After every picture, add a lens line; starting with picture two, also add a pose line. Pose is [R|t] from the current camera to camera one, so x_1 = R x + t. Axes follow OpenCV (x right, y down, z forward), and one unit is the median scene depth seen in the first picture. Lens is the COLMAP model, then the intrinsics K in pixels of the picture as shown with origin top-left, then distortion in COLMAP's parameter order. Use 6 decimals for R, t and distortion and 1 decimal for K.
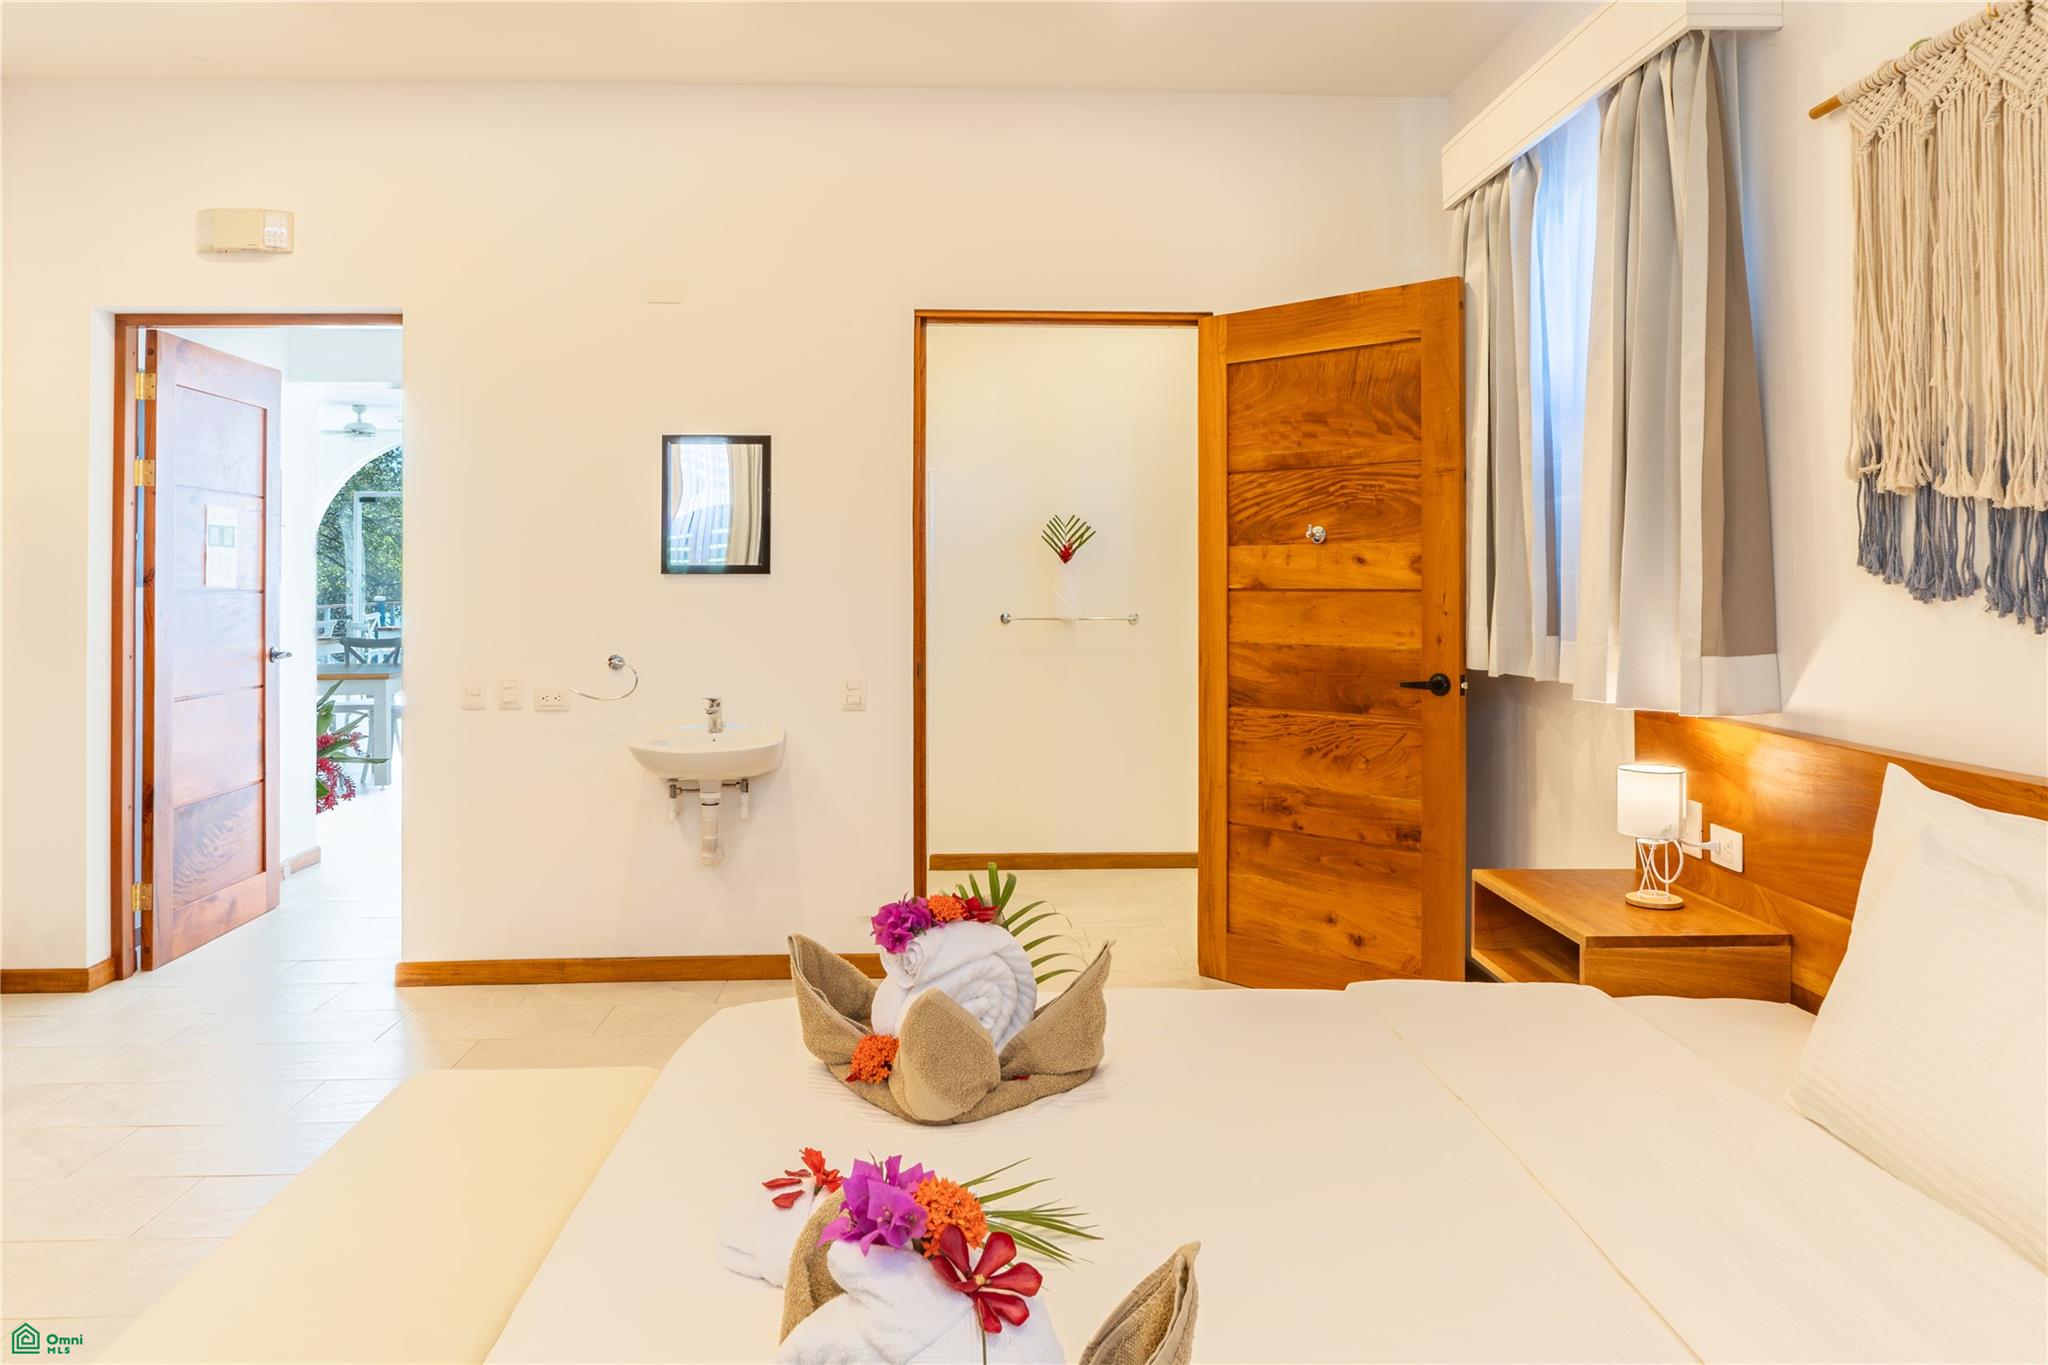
lens RADIAL K [[1415.7, 0, 1012.9], [0, 1415.7, 592.1], [0, 0, 1]] dist [-0.022427, -0.004358]
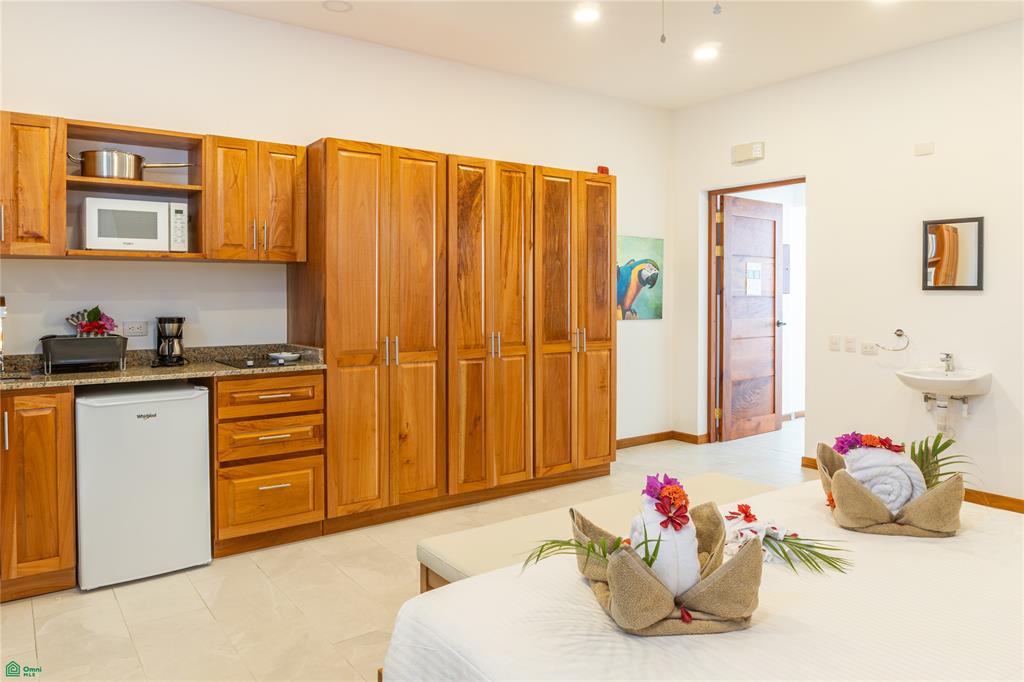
lens RADIAL K [[707.9, 0, 508.1], [0, 707.9, 337.7], [0, 0, 1]] dist [-0.022427, -0.004358]
pose [[0.536389, 0.057375, -0.842018, 0.278865], [-0.010094, 0.998051, 0.061577, -0.000929], [0.843911, -0.024530, 0.535923, -0.037806]]
